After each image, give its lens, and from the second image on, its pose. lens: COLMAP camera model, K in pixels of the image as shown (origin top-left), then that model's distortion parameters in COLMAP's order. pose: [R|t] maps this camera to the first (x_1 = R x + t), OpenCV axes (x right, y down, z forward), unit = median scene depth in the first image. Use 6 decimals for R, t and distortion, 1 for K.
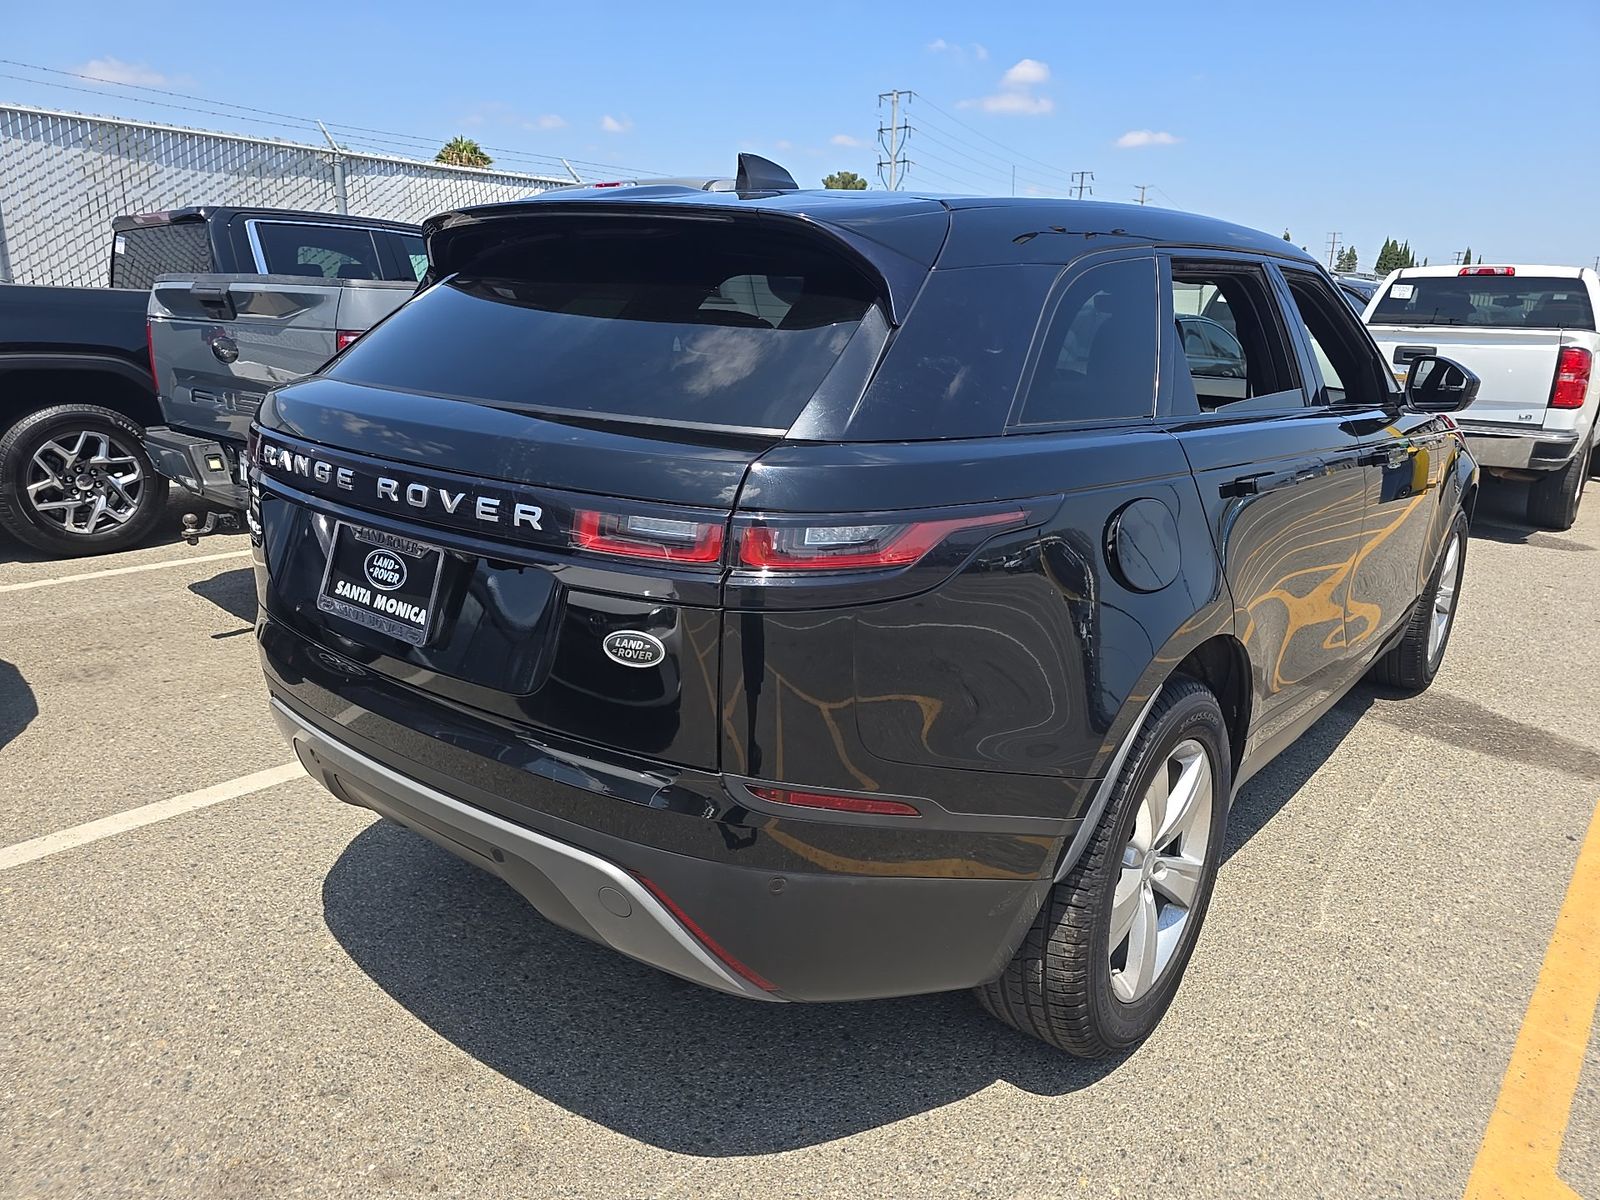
lens RADIAL K [[1082.2, 0, 807.5], [0, 1082.2, 593.2], [0, 0, 1]] dist [0.036807, -0.035677]
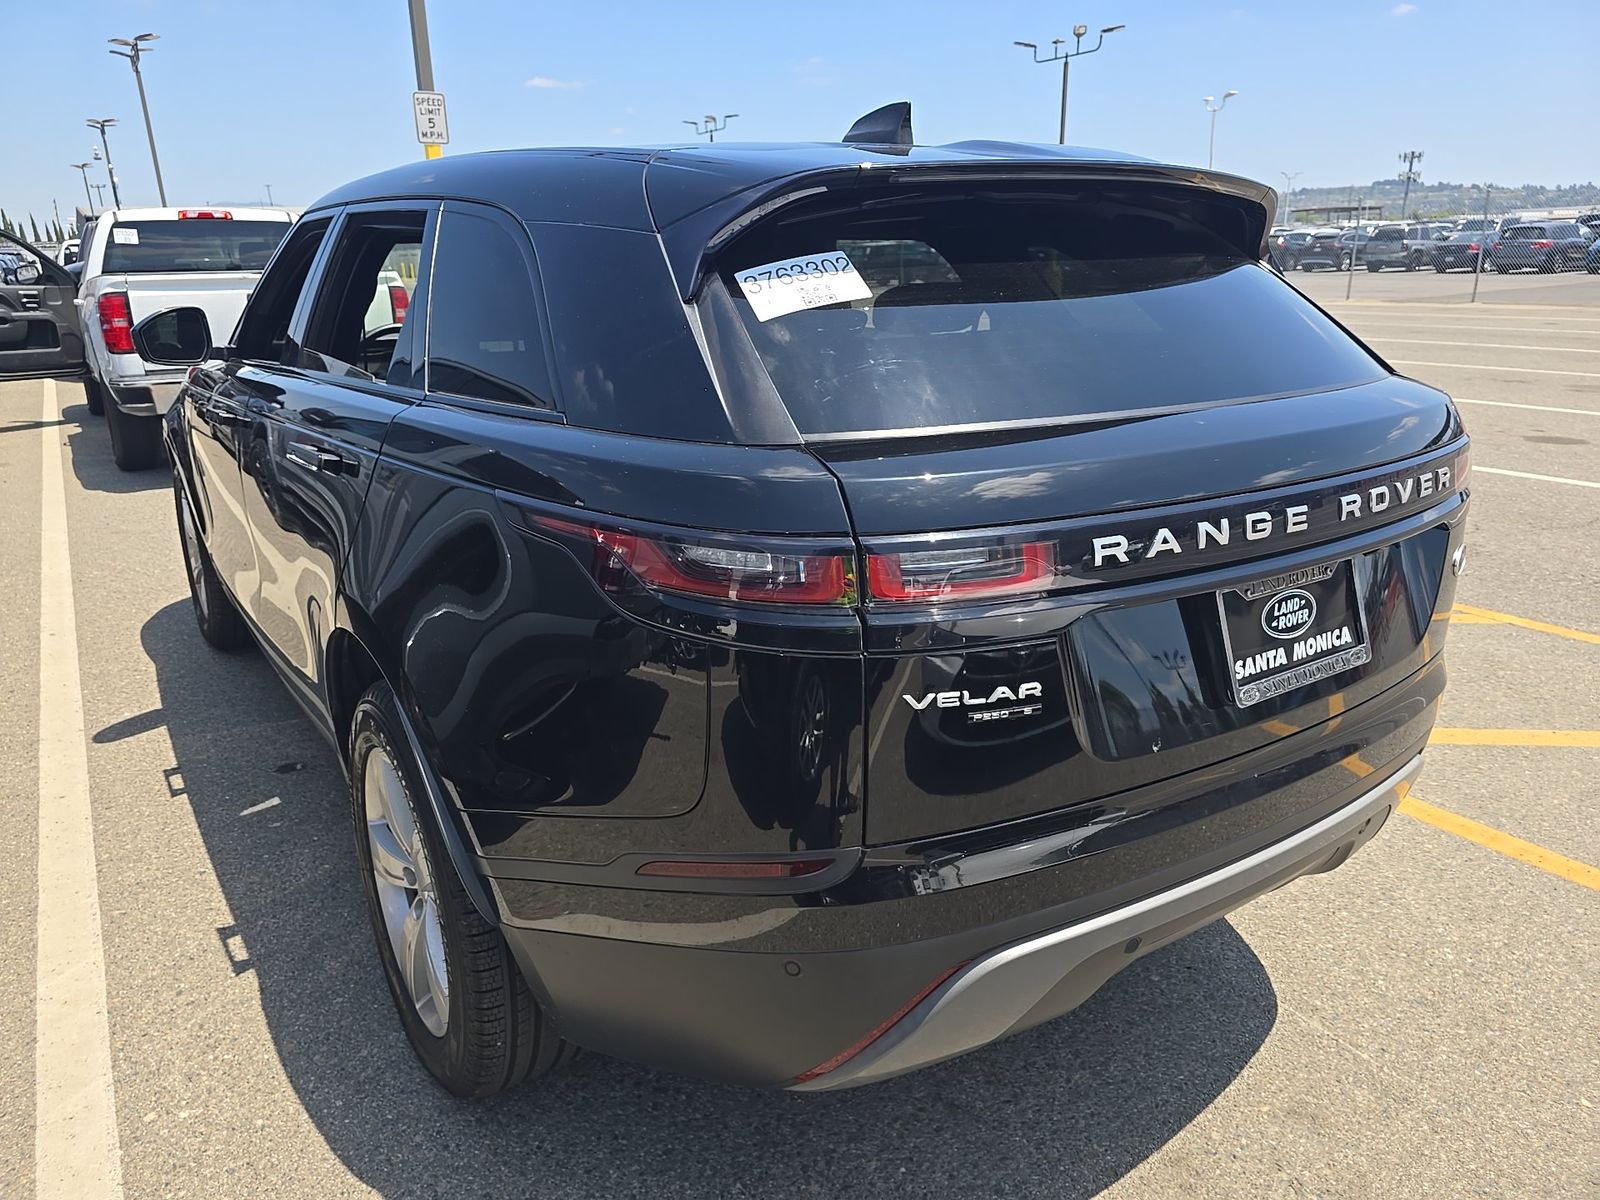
lens RADIAL K [[1079.2, 0, 803.6], [0, 1079.2, 597.8], [0, 0, 1]] dist [0.040223, -0.038493]
pose [[0.288543, -0.315796, 0.903889, -1.238354], [0.263833, 0.933718, 0.241996, -0.331048], [-0.920399, 0.168650, 0.352736, 1.041405]]
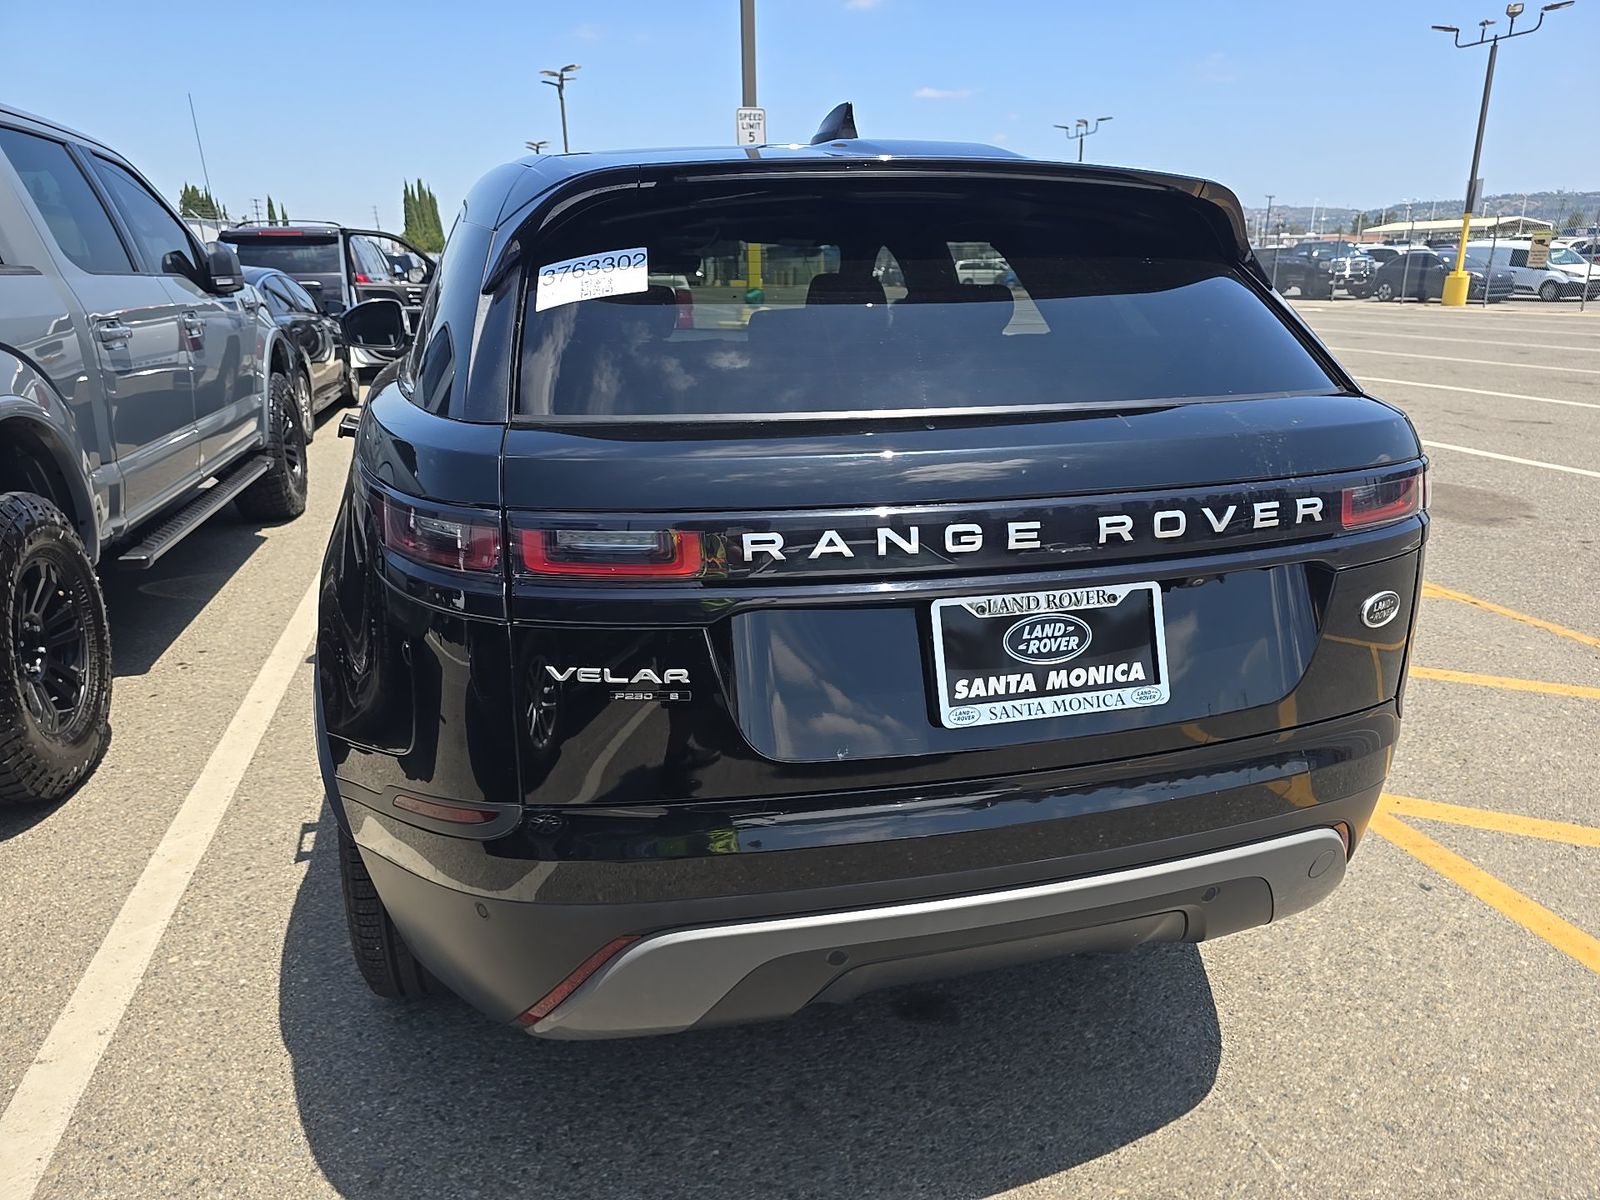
lens RADIAL K [[1082.2, 0, 807.5], [0, 1082.2, 593.2], [0, 0, 1]] dist [0.036807, -0.035677]
pose [[0.574505, -0.264034, 0.774745, -1.071672], [0.229516, 0.960533, 0.157156, -0.212630], [-0.785663, 0.087530, 0.612431, 0.654686]]
